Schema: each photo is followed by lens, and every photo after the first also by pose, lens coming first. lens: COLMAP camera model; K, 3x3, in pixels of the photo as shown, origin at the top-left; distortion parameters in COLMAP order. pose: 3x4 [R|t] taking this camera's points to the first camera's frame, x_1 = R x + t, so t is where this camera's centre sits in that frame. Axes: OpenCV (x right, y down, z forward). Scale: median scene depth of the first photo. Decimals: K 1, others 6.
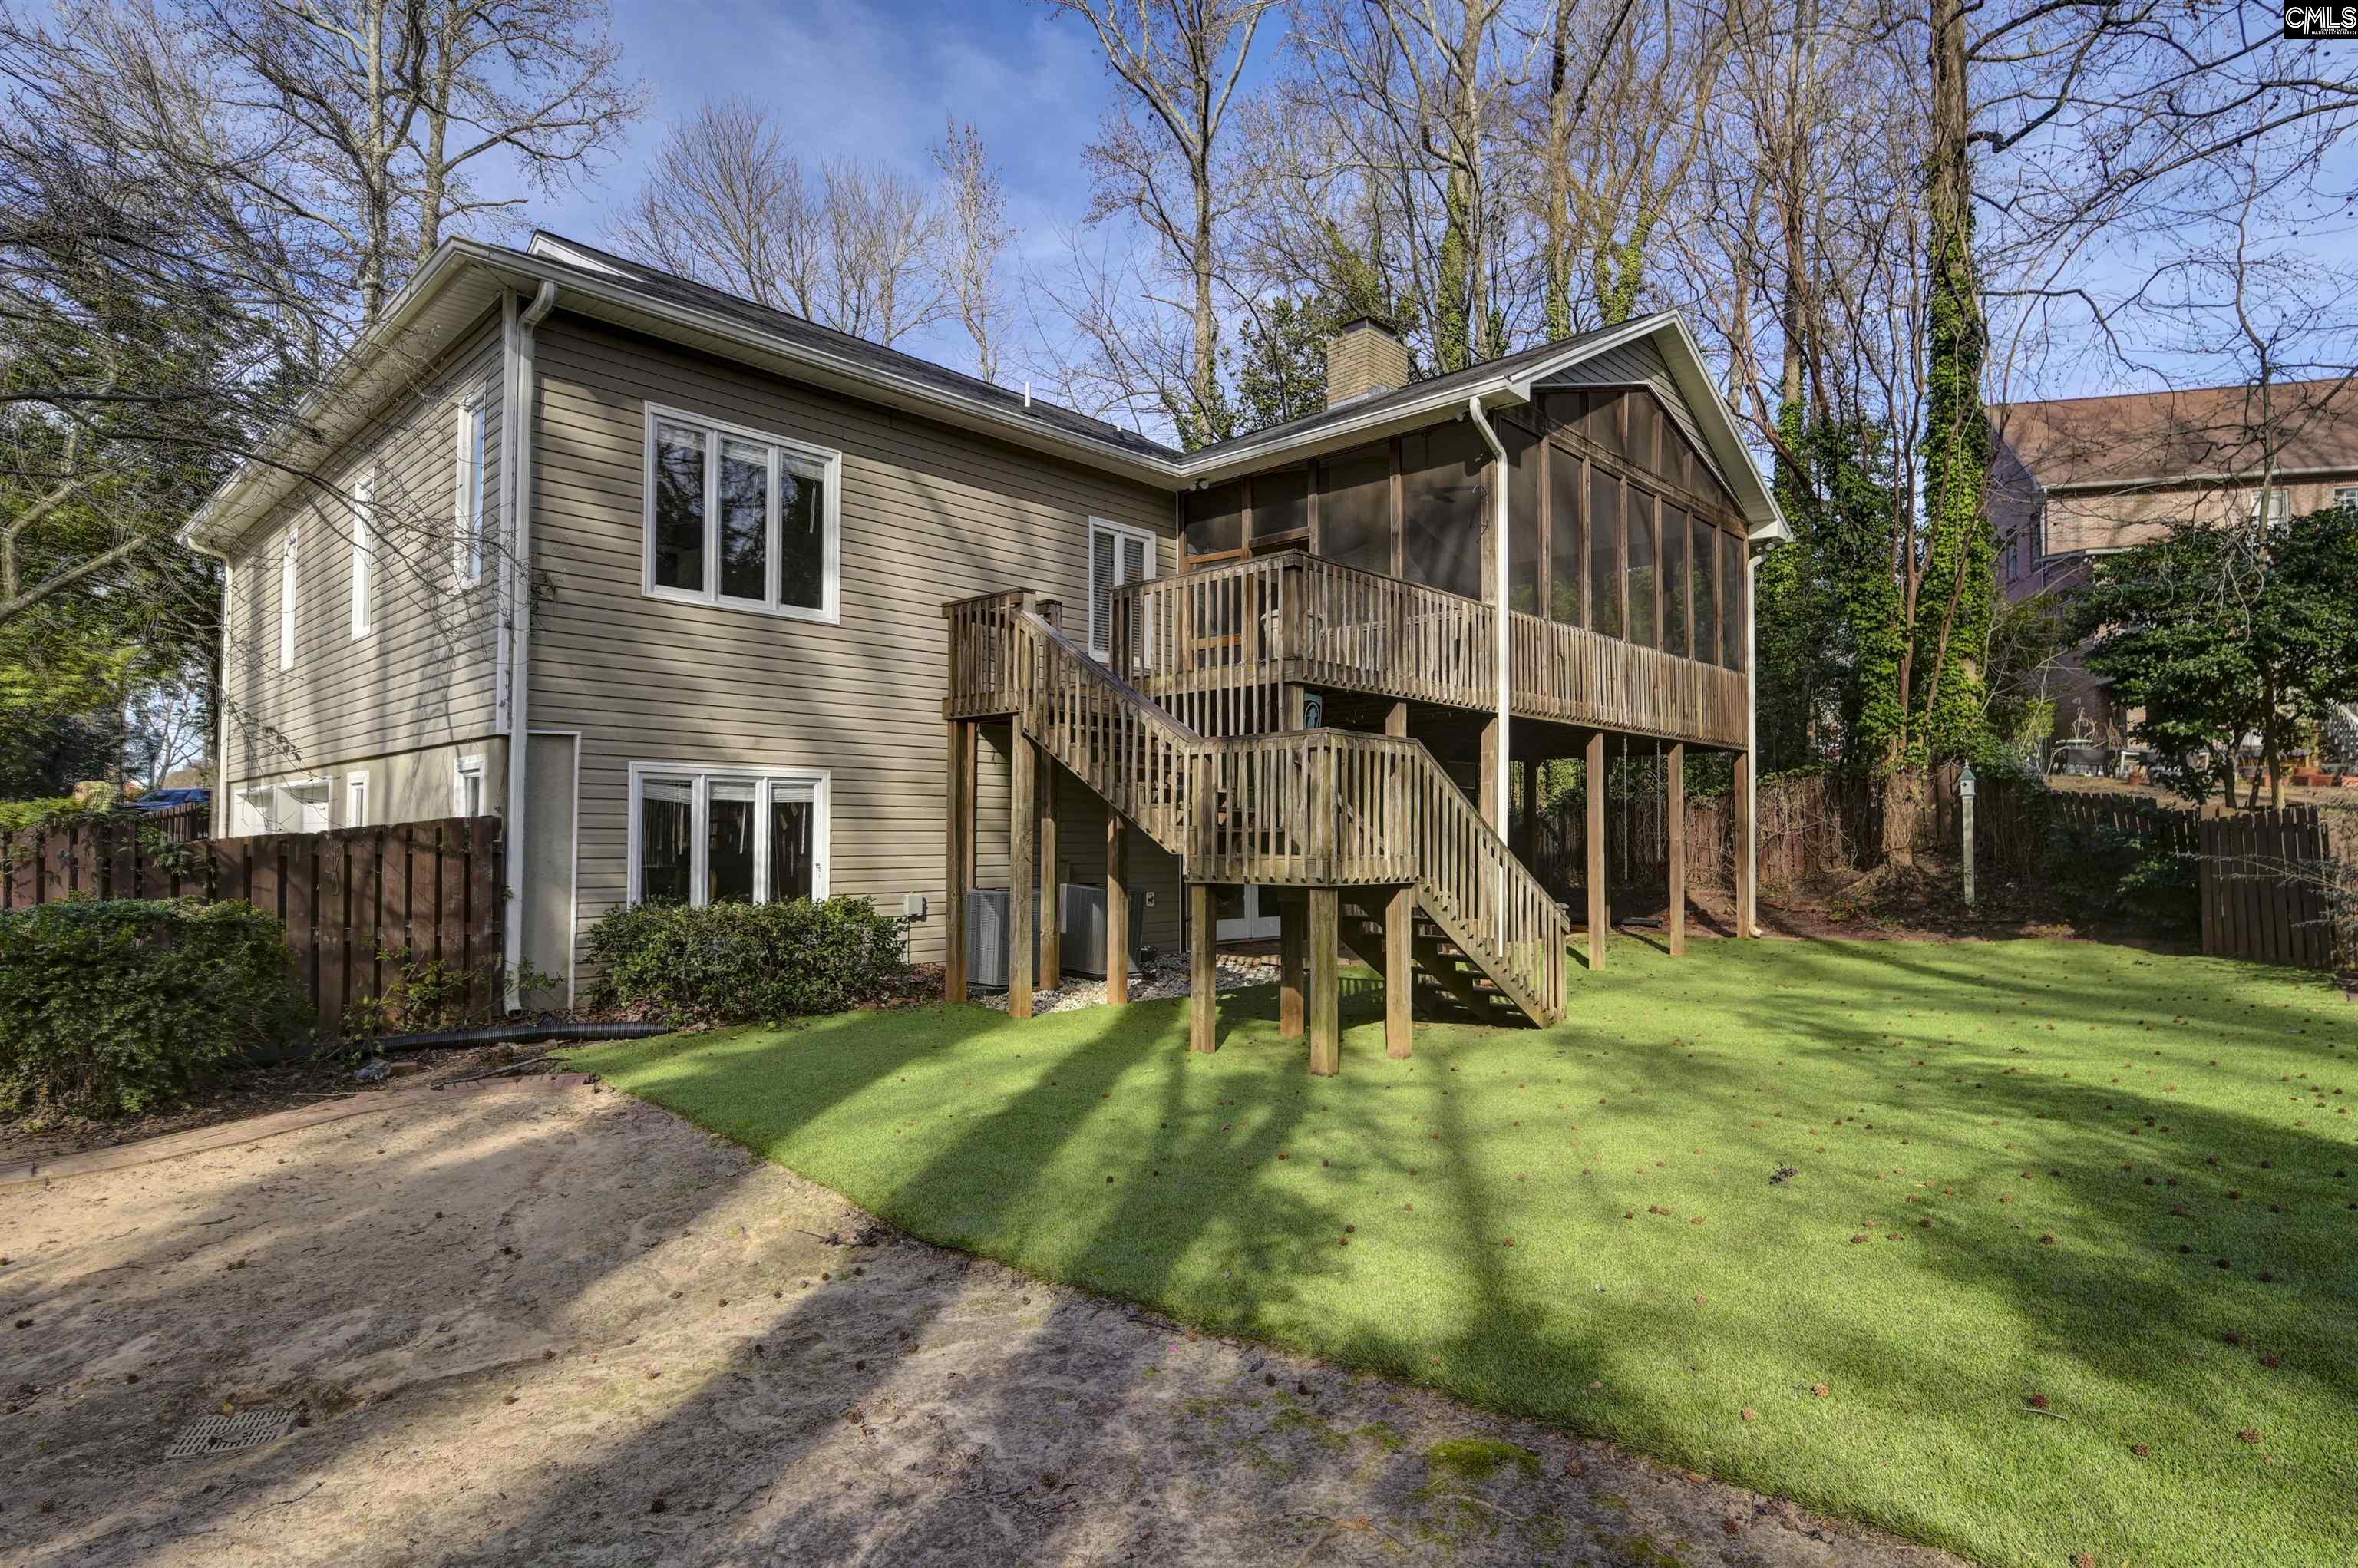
lens RADIAL K [[1173.0, 0, 1157.9], [0, 1173.0, 813.9], [0, 0, 1]] dist [0.006376, -0.006700]
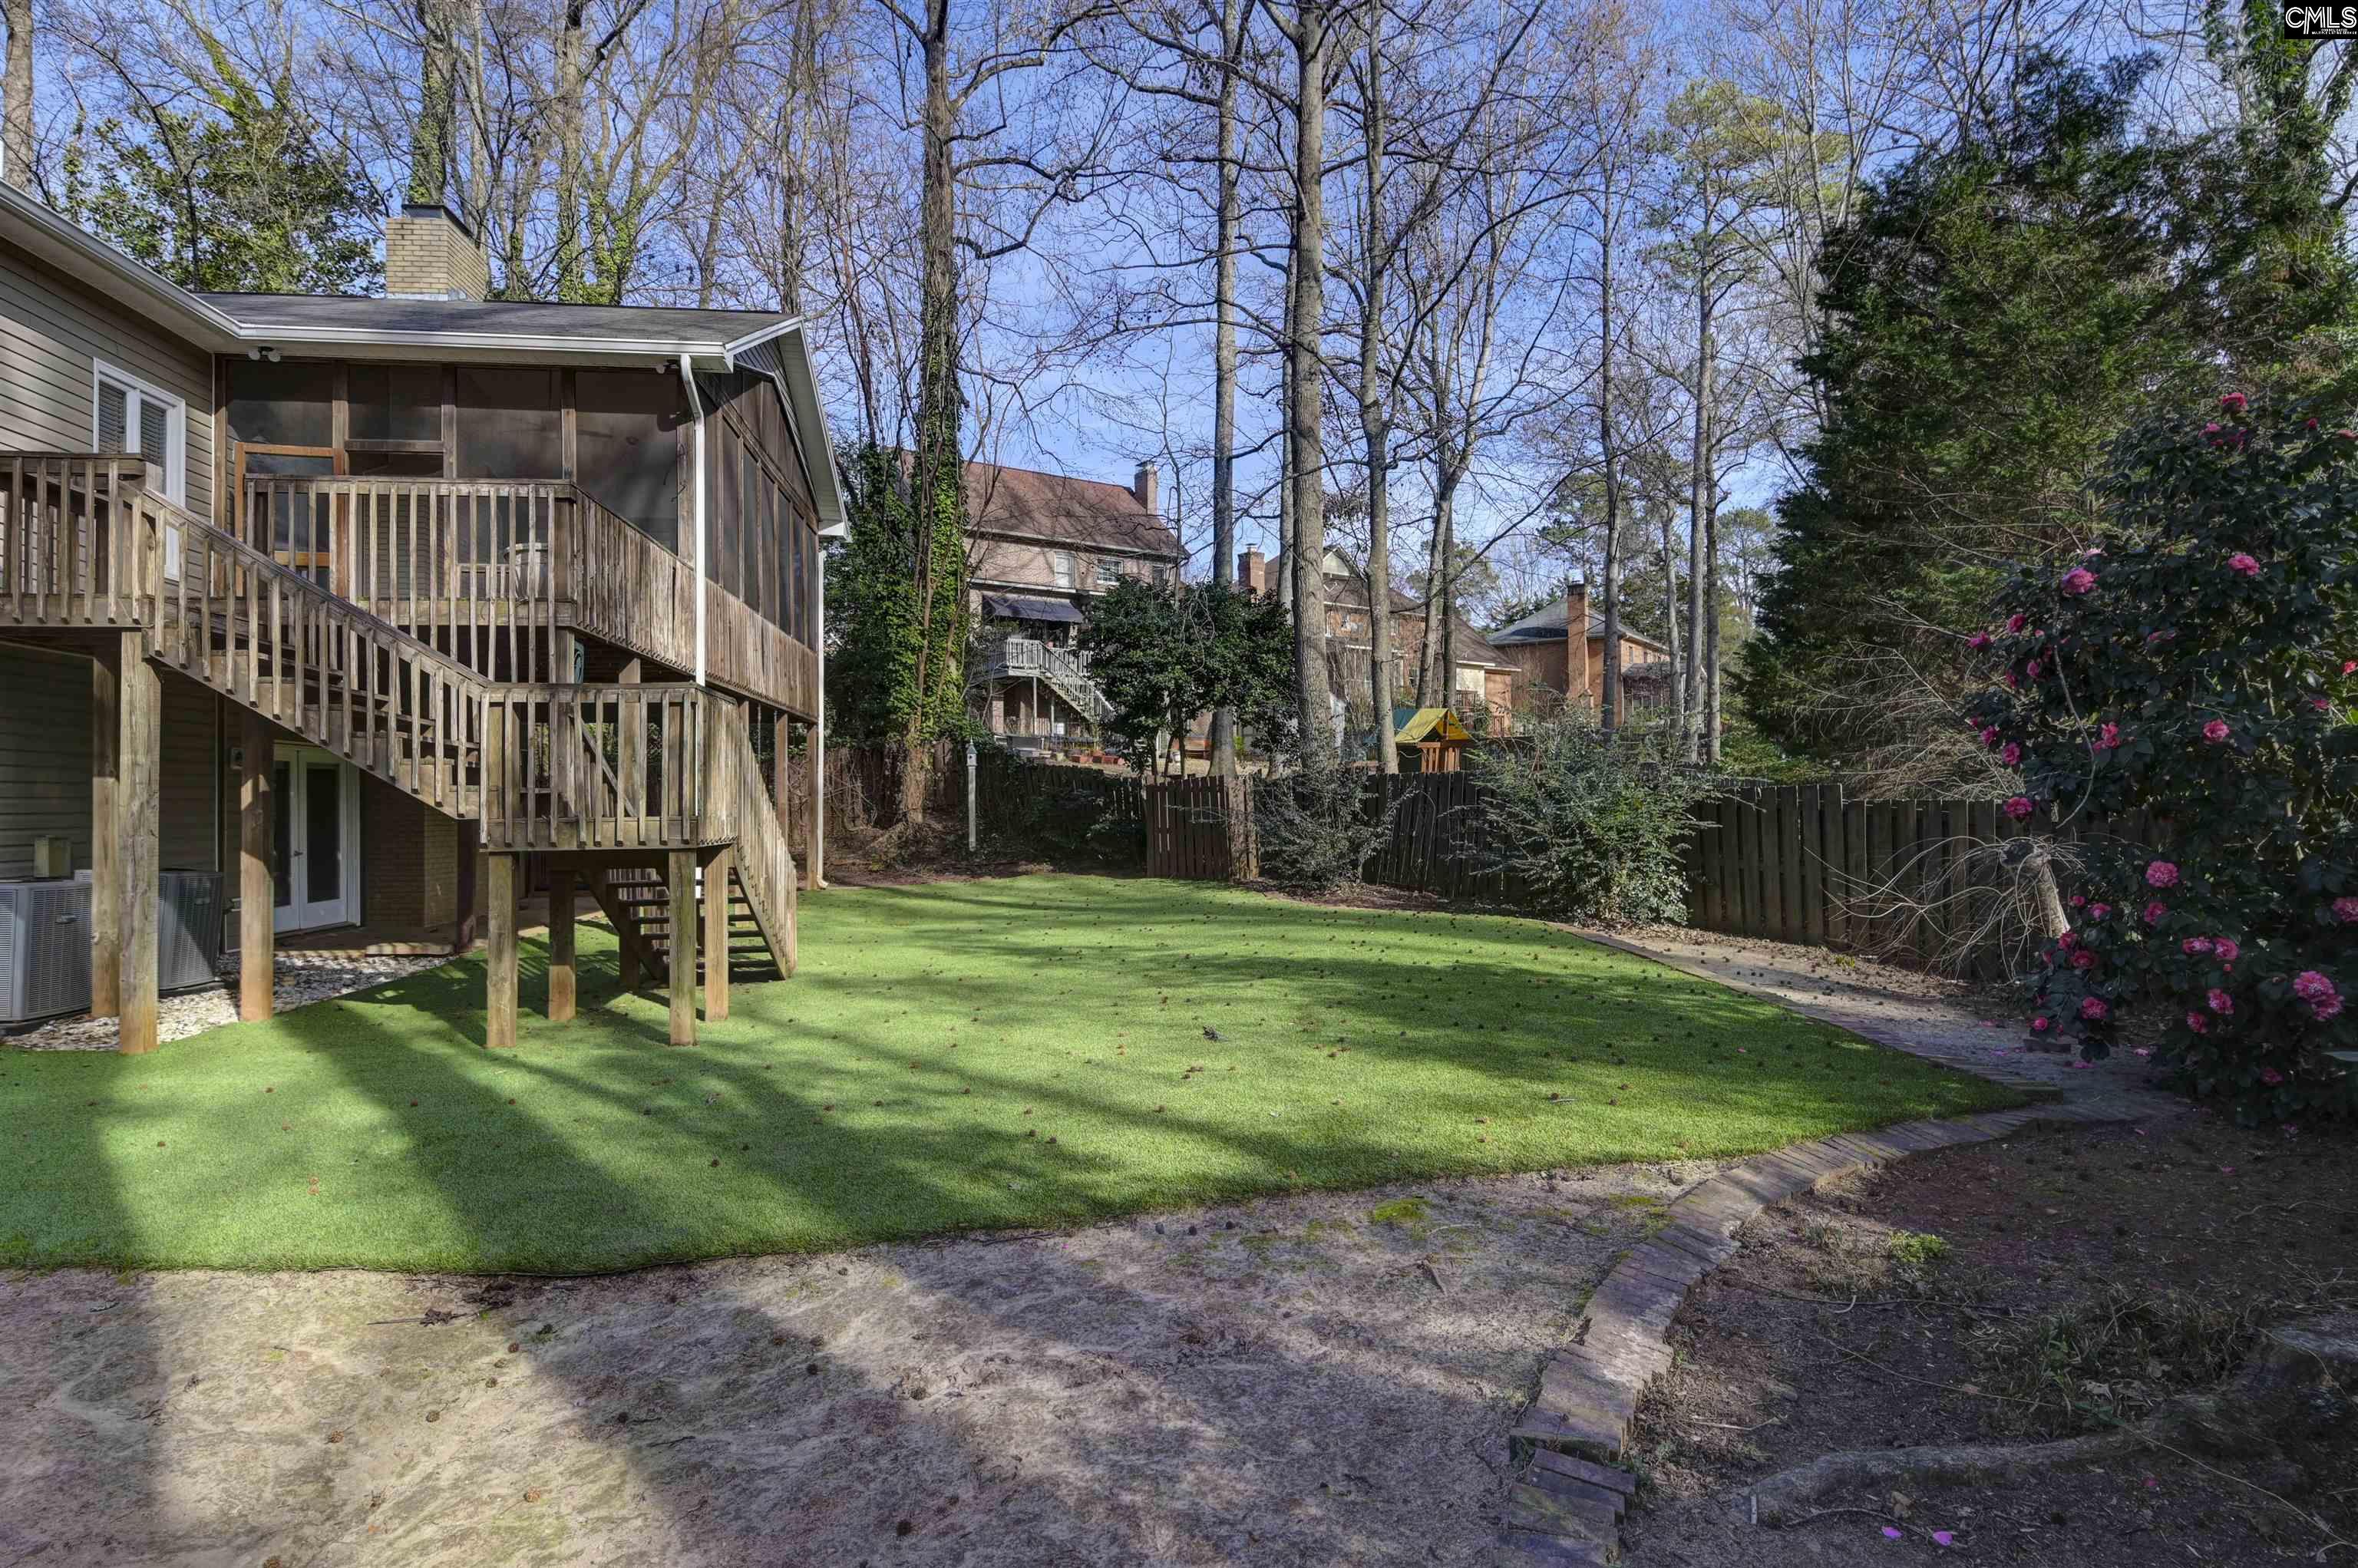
lens RADIAL K [[1173.0, 0, 1113.7], [0, 1173.0, 795.6], [0, 0, 1]] dist [0.006376, -0.006700]
pose [[0.664738, -0.003781, 0.747067, -0.341936], [-0.004653, 0.999947, 0.009200, 0.008620], [-0.747062, -0.009592, 0.664685, 0.102151]]
